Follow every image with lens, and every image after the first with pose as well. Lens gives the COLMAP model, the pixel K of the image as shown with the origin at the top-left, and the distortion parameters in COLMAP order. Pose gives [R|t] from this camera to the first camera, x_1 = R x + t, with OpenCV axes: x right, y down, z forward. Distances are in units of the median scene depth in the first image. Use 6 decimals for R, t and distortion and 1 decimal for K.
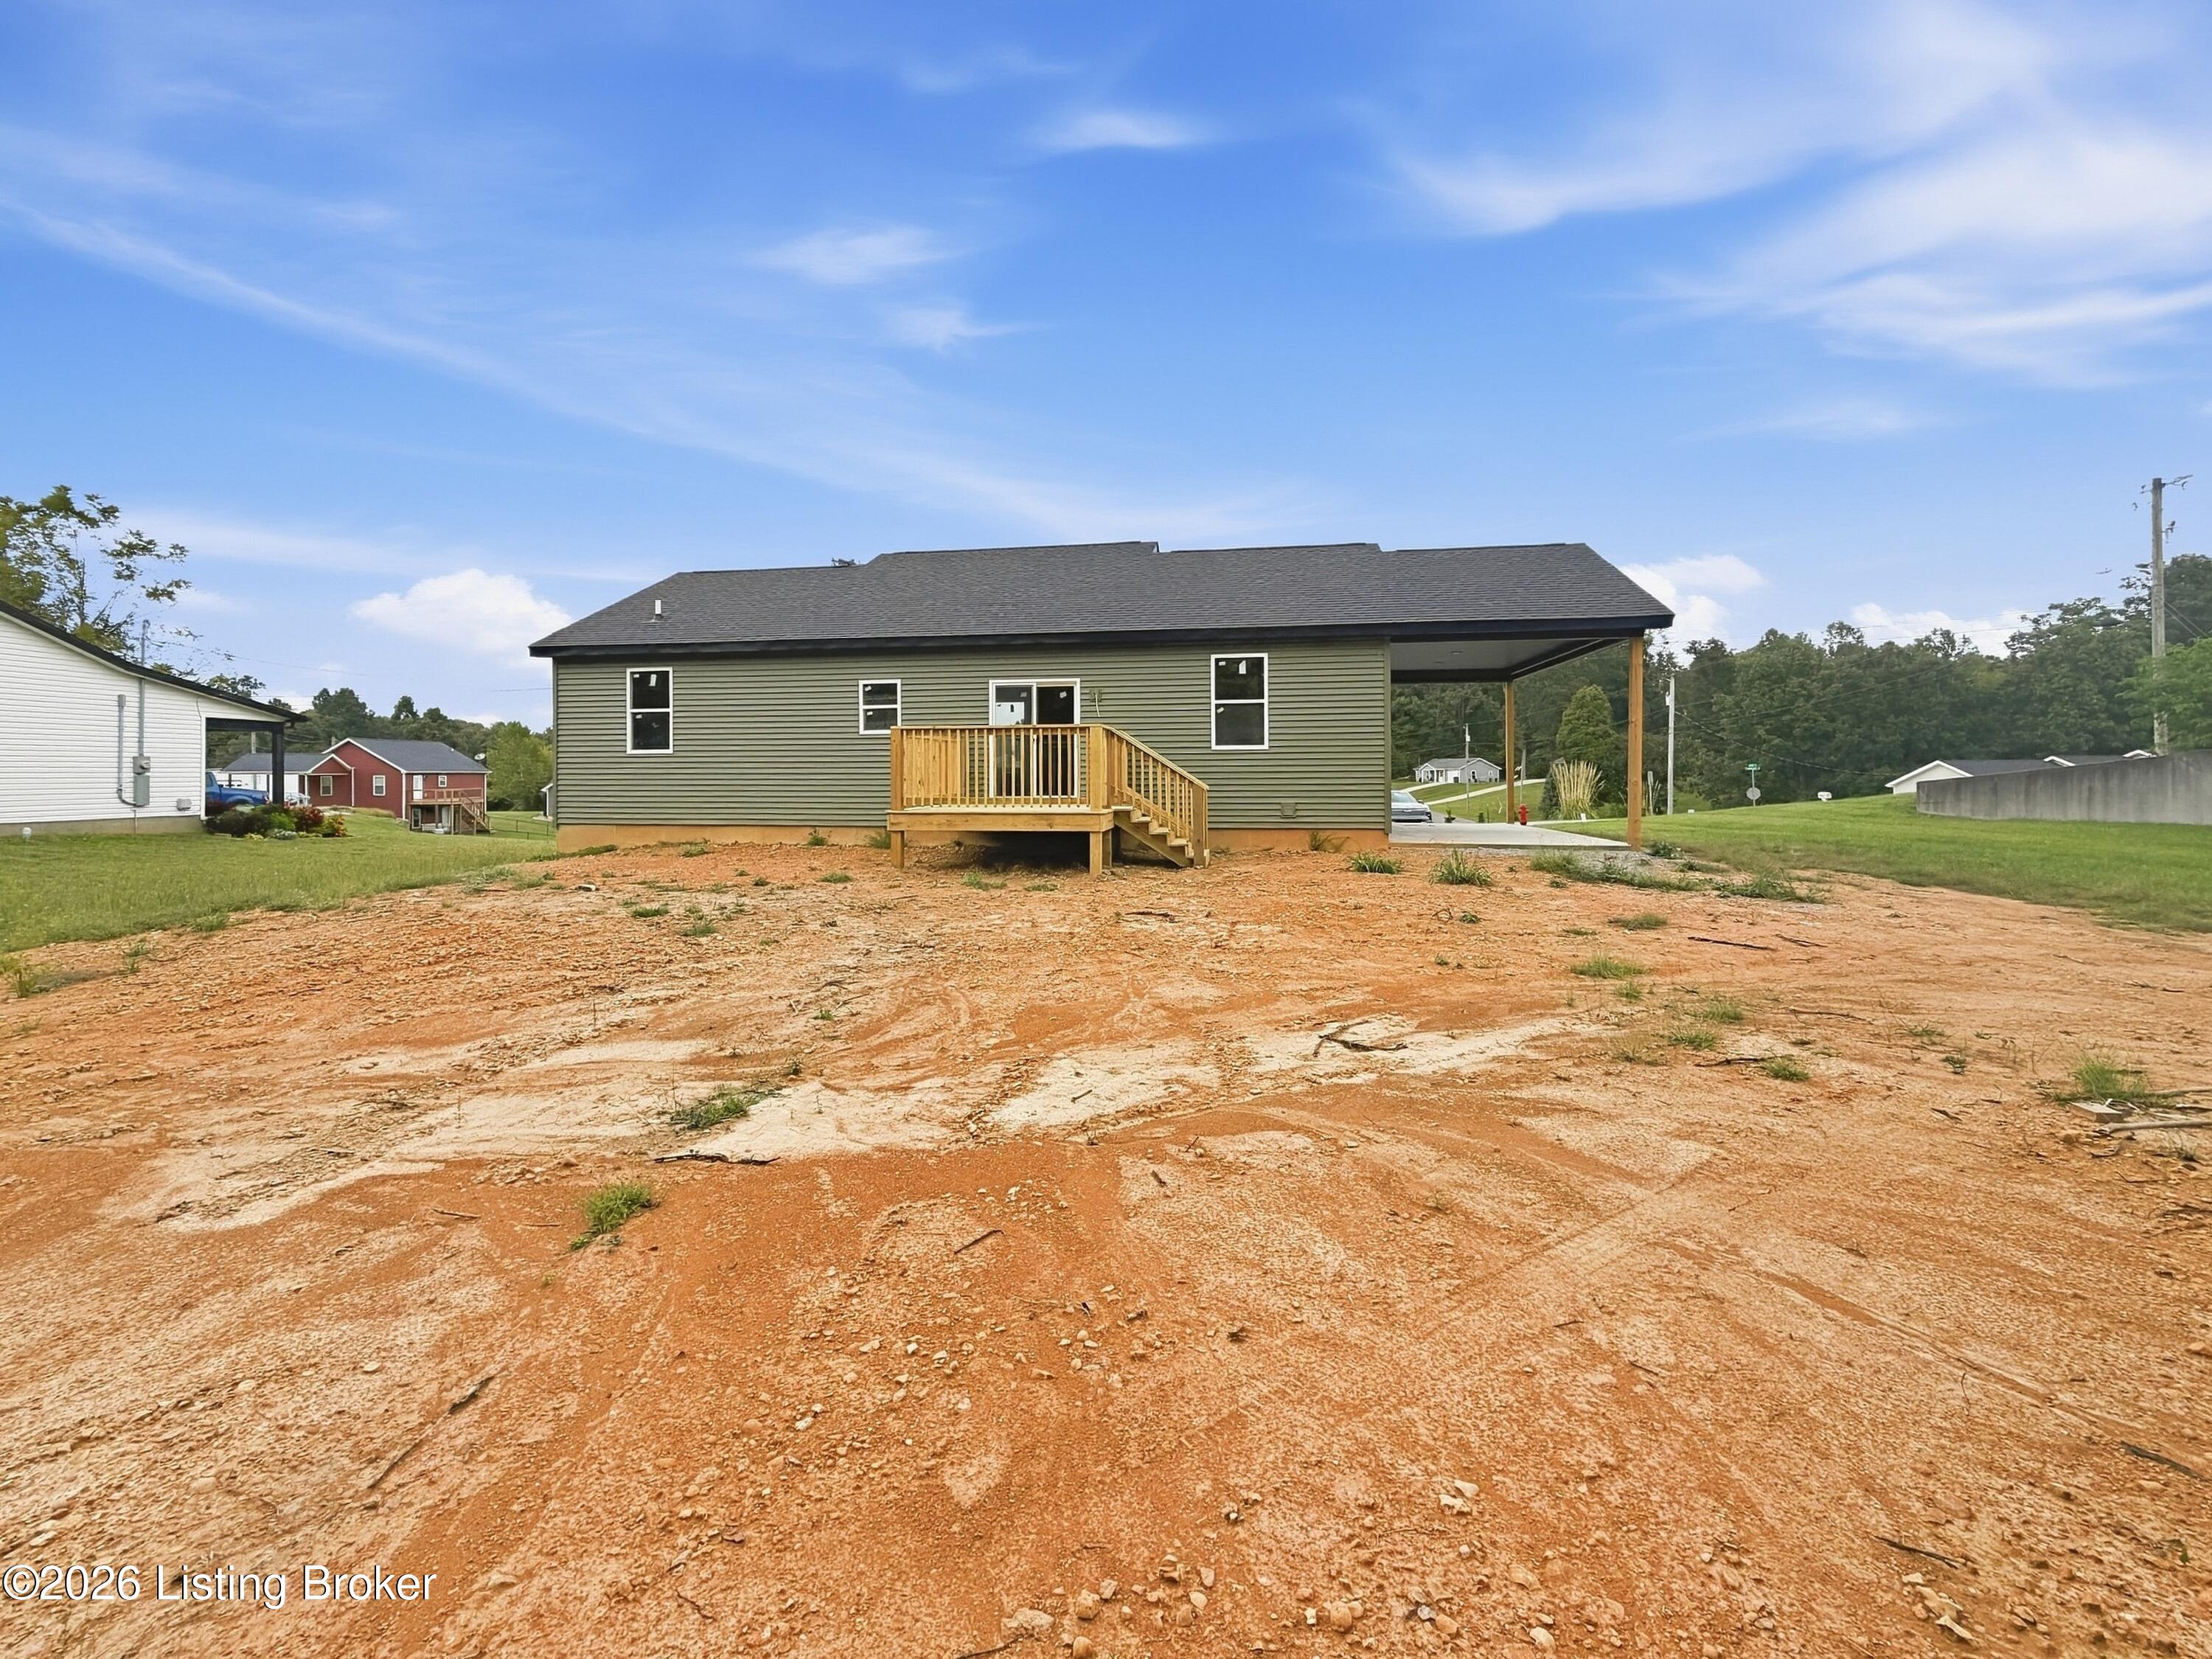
lens RADIAL K [[890.7, 0, 1108.0], [0, 890.7, 815.5], [0, 0, 1]] dist [-0.002680, -0.000127]
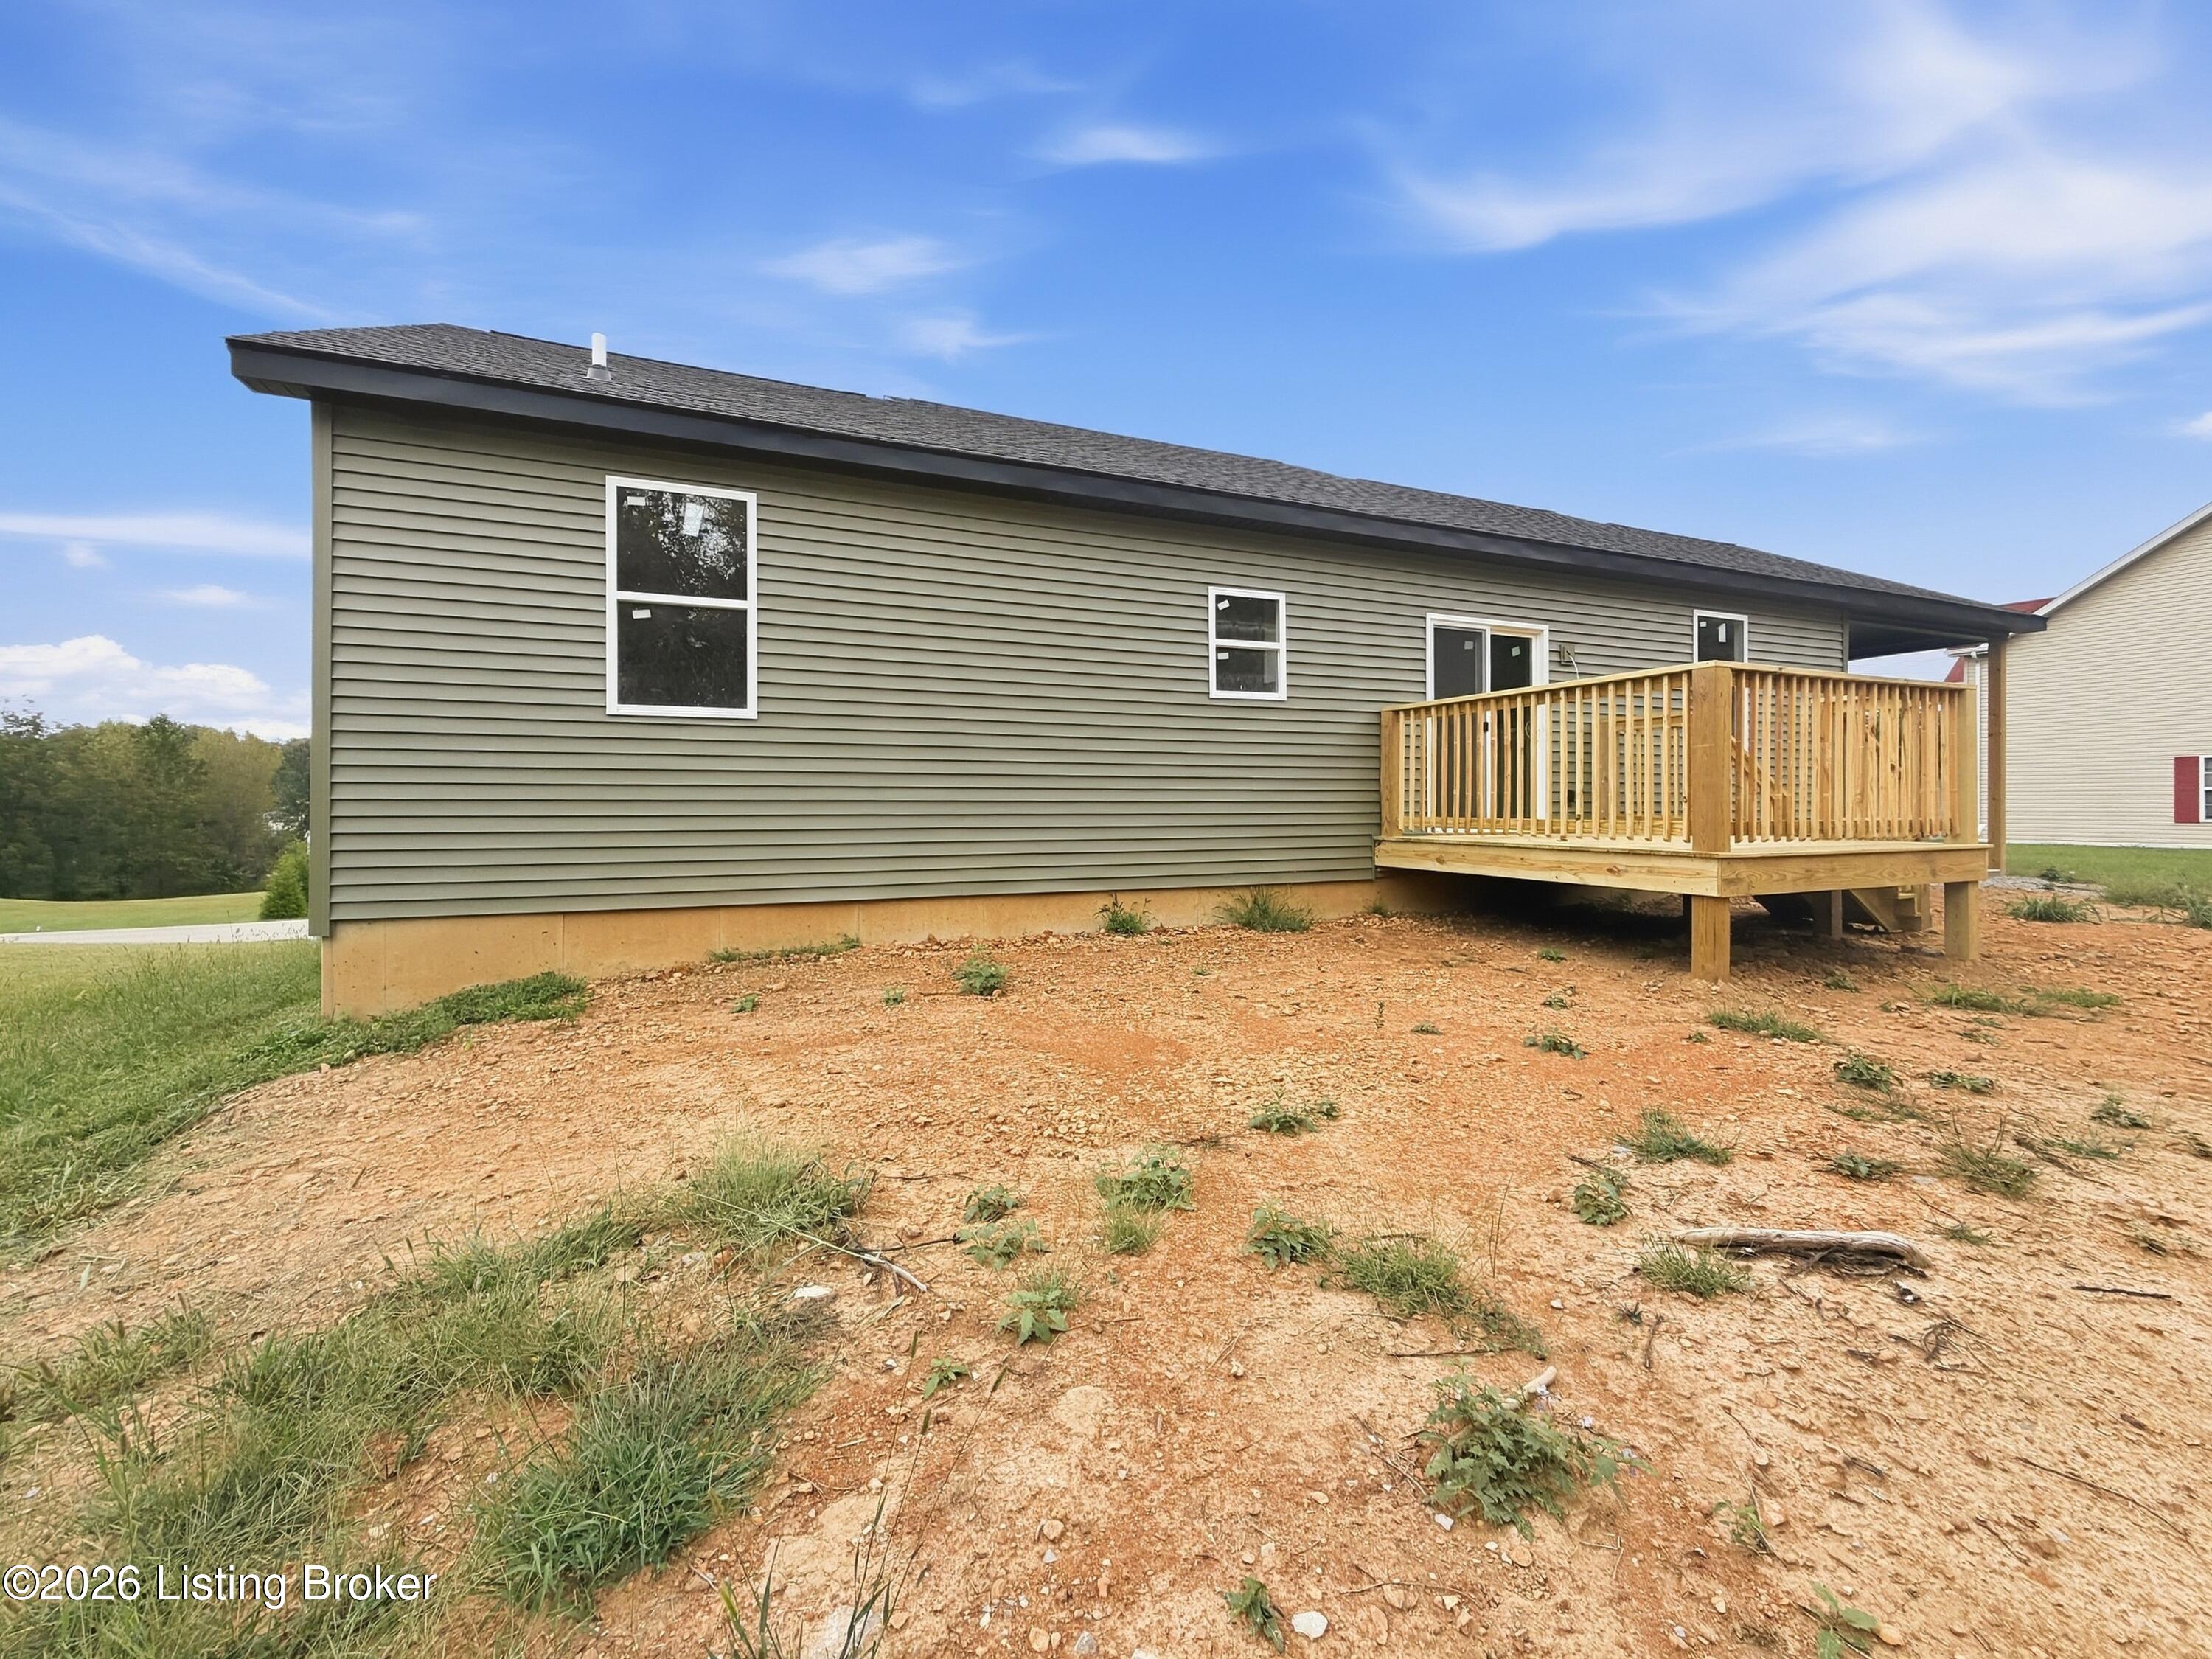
lens RADIAL K [[890.7, 0, 1105.1], [0, 890.7, 818.4], [0, 0, 1]] dist [-0.002680, -0.000127]
pose [[0.844097, -0.014074, 0.536006, -0.585950], [0.021796, 0.999730, -0.008073, -0.021854], [-0.535748, 0.018497, 0.844175, 0.617238]]
